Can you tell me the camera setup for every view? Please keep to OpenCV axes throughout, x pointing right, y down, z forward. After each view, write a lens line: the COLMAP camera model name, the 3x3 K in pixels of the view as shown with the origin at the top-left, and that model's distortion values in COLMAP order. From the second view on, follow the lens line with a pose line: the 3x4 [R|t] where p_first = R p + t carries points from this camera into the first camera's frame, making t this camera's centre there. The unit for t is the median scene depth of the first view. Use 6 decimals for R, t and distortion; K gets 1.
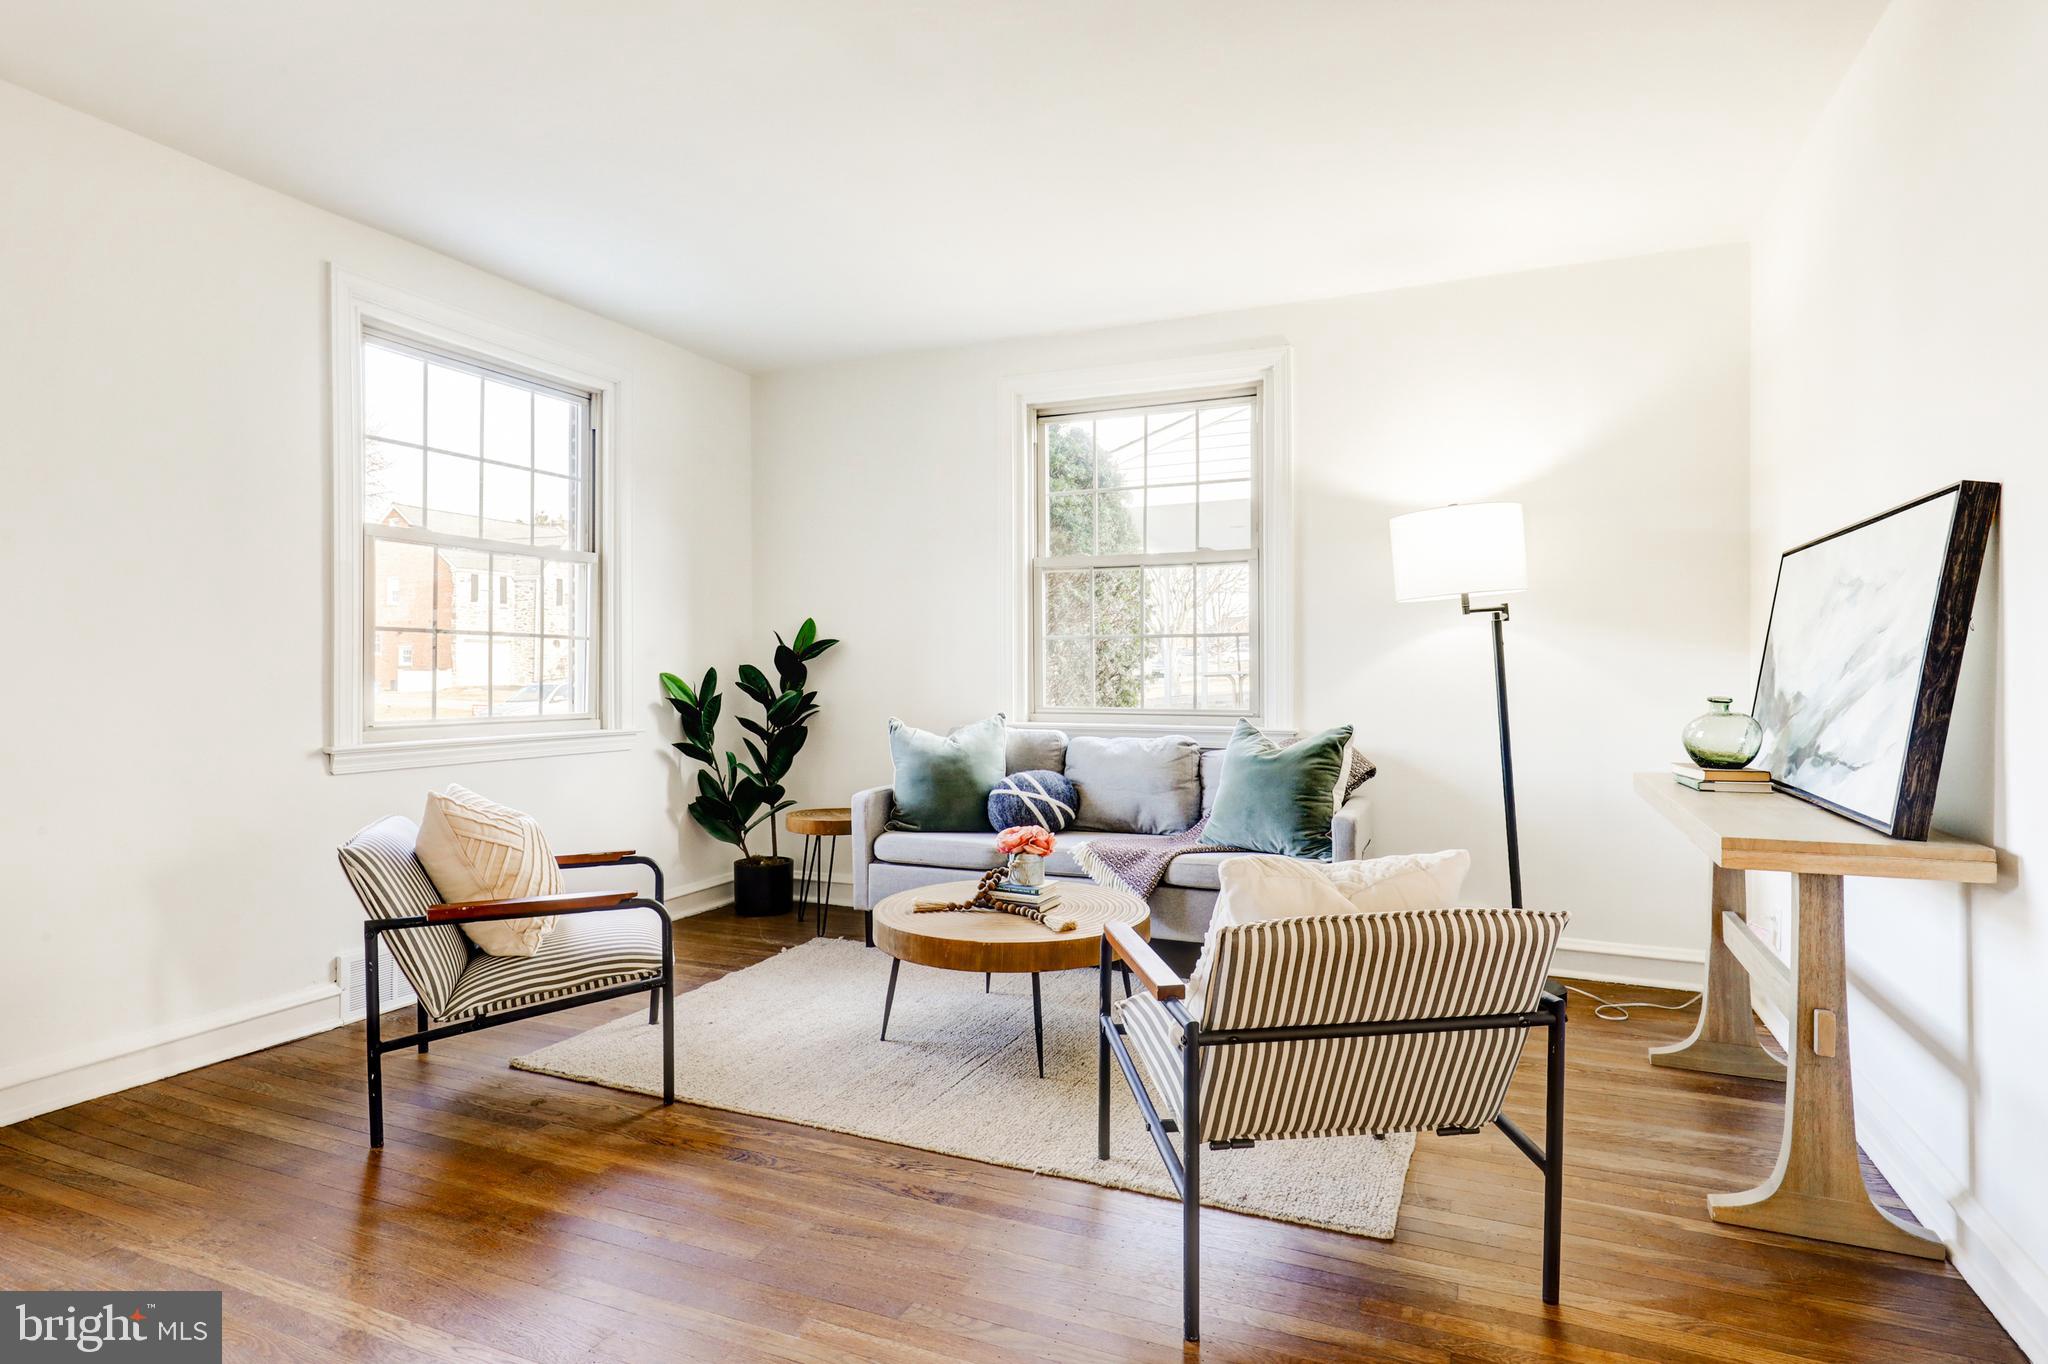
lens RADIAL K [[1085.8, 0, 1027.8], [0, 1085.8, 670.2], [0, 0, 1]] dist [0.002428, 0.000232]
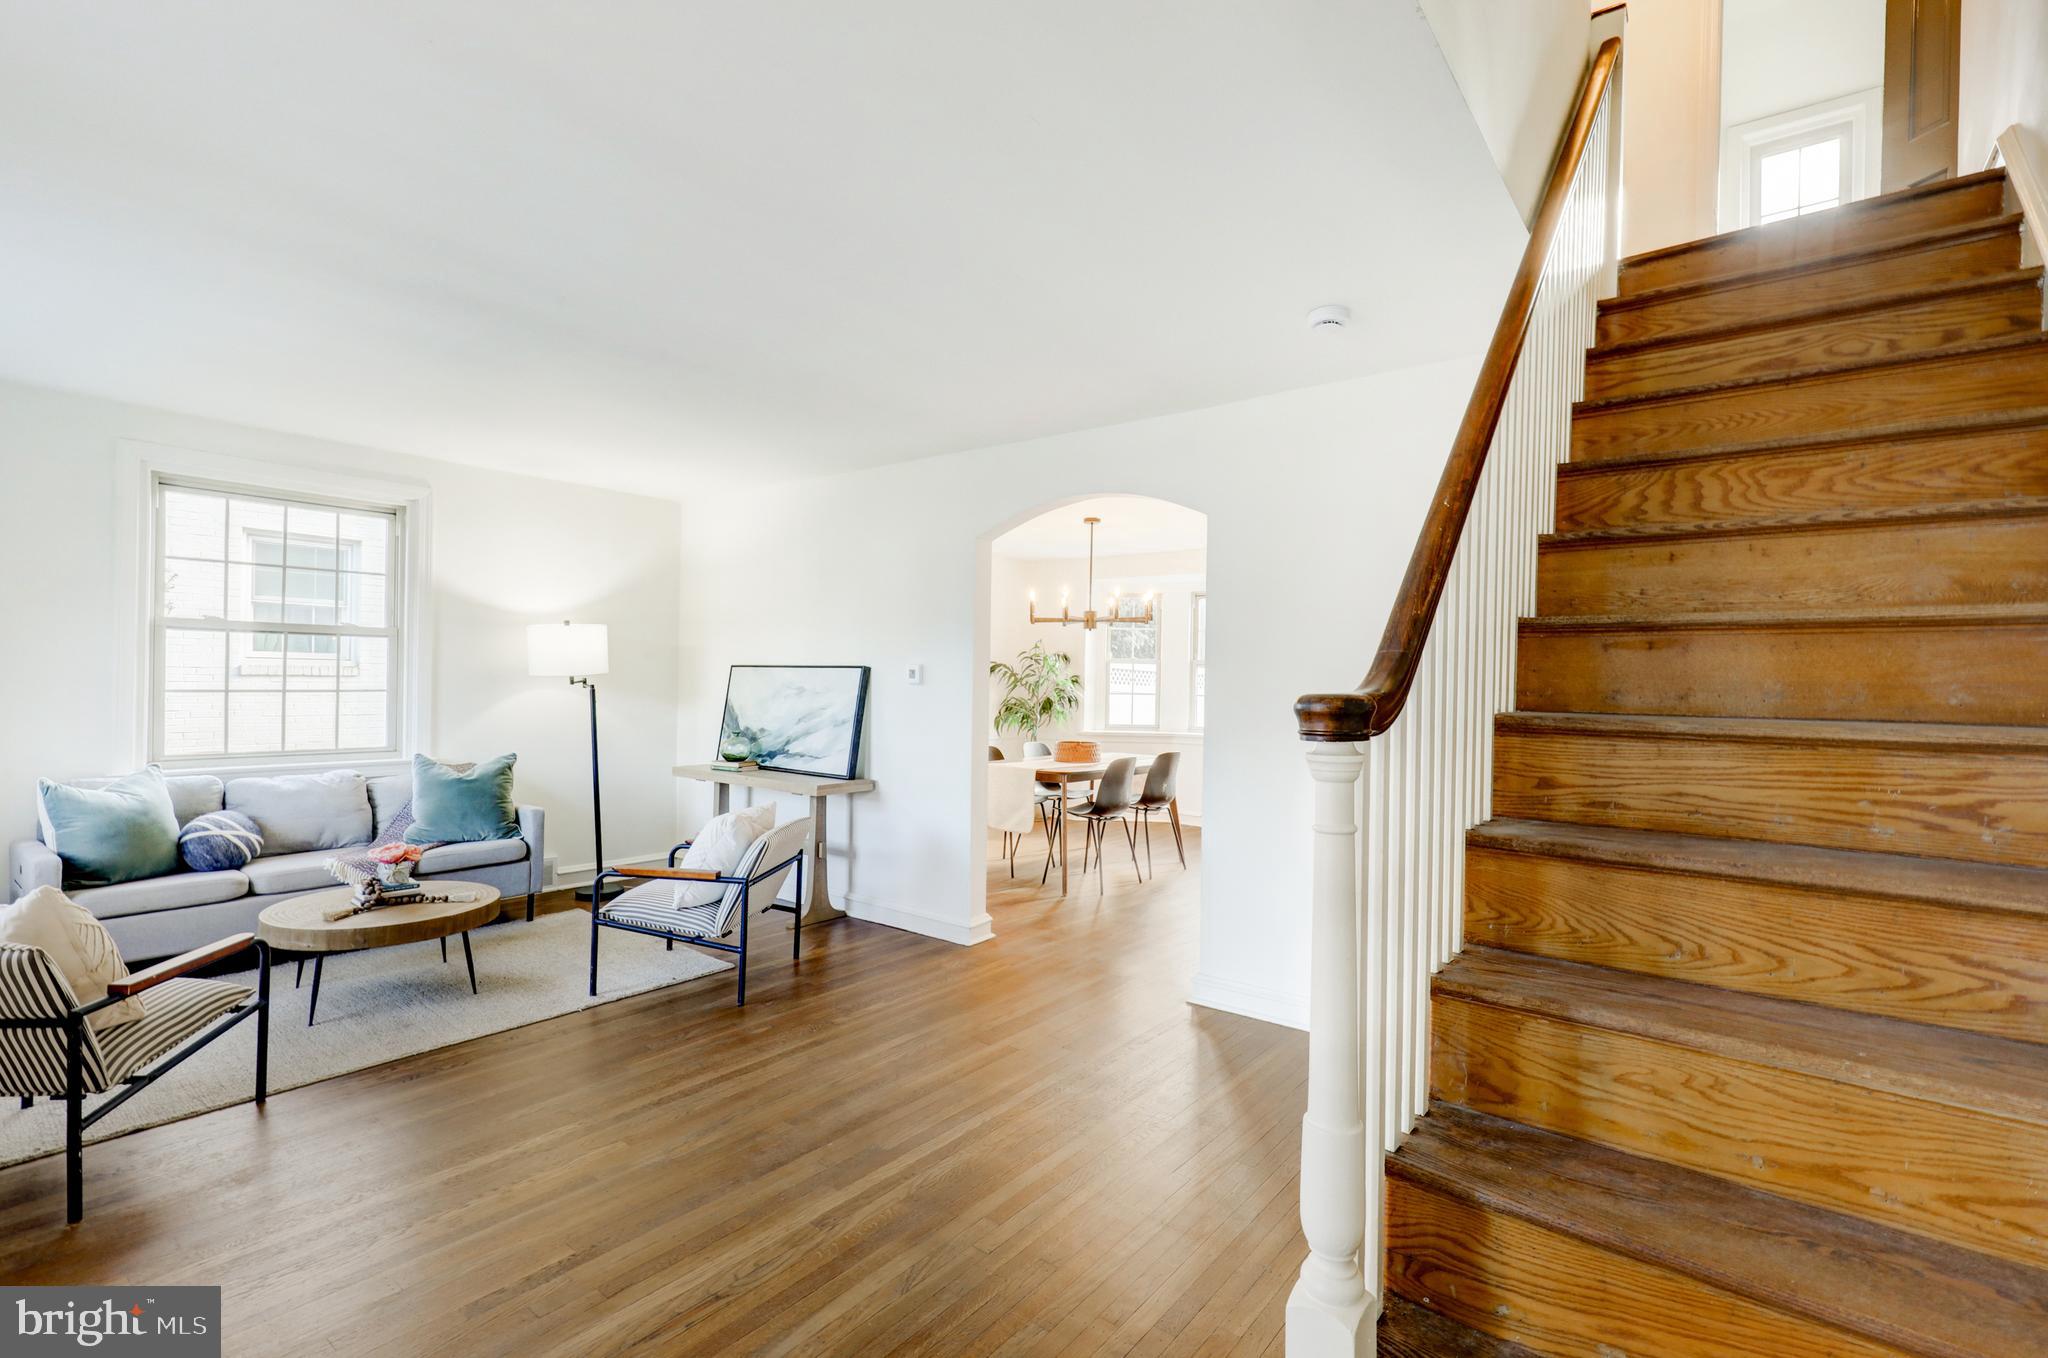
lens RADIAL K [[921.8, 0, 1030.3], [0, 921.8, 681.2], [0, 0, 1]] dist [-0.000241, 0.000098]
pose [[0.256157, 0.002665, 0.966632, -0.731056], [-0.017072, 0.999853, 0.001767, -0.063301], [-0.966485, -0.016954, 0.256164, -0.072605]]
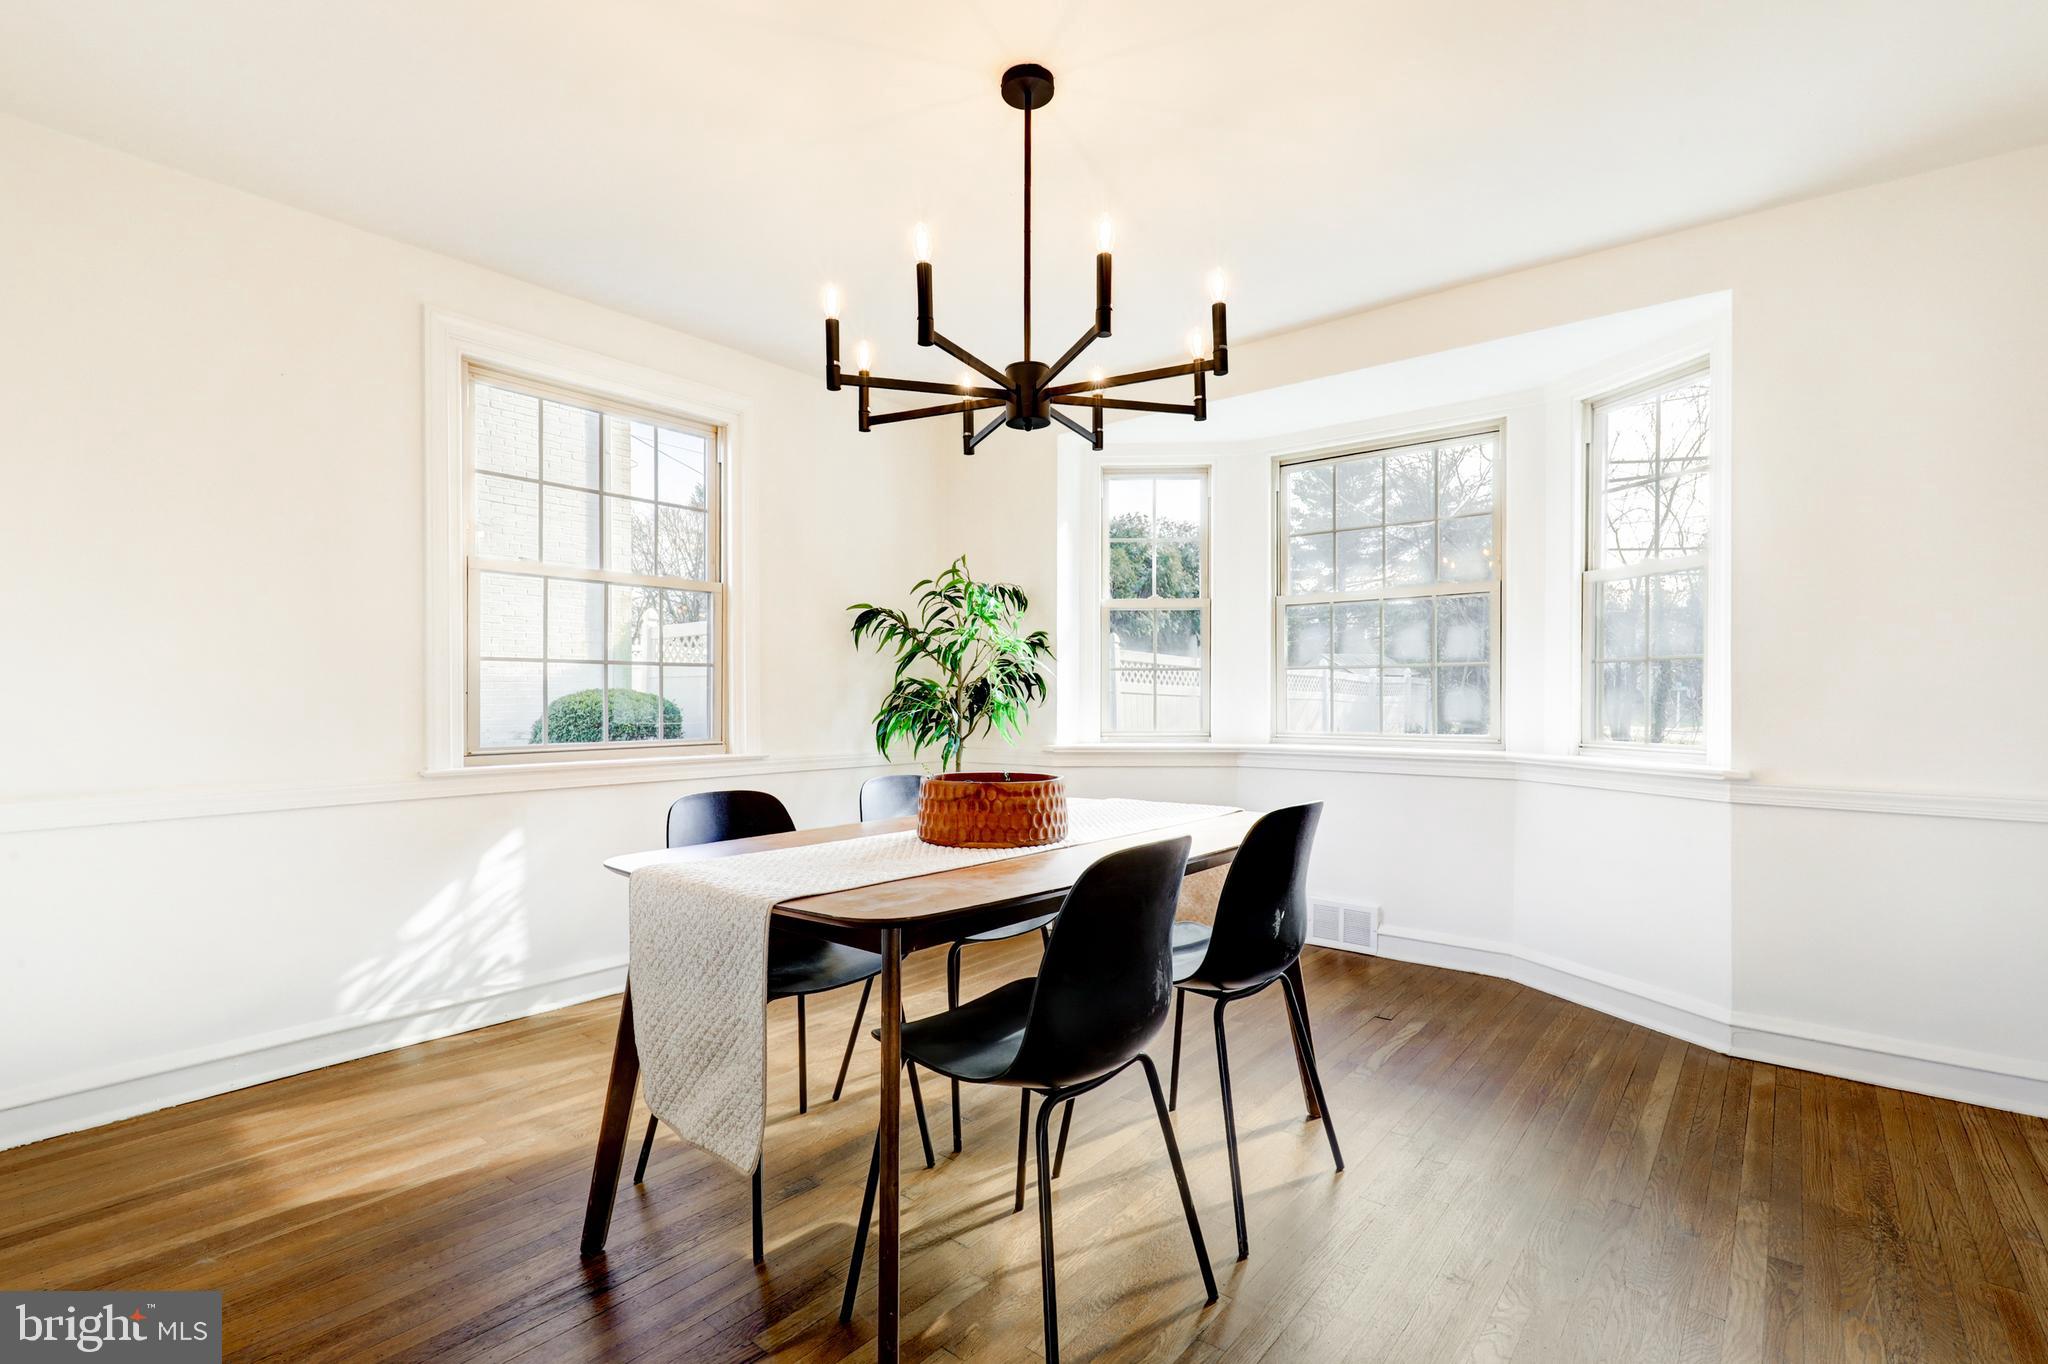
lens RADIAL K [[931.0, 0, 1028.3], [0, 931.0, 712.4], [0, 0, 1]] dist [-0.035665, 0.000077]
pose [[0.271656, -0.011018, 0.962331, 0.341435], [0.003362, 0.999939, 0.010499, 0.003899], [-0.962388, 0.000383, 0.271677, 0.098910]]
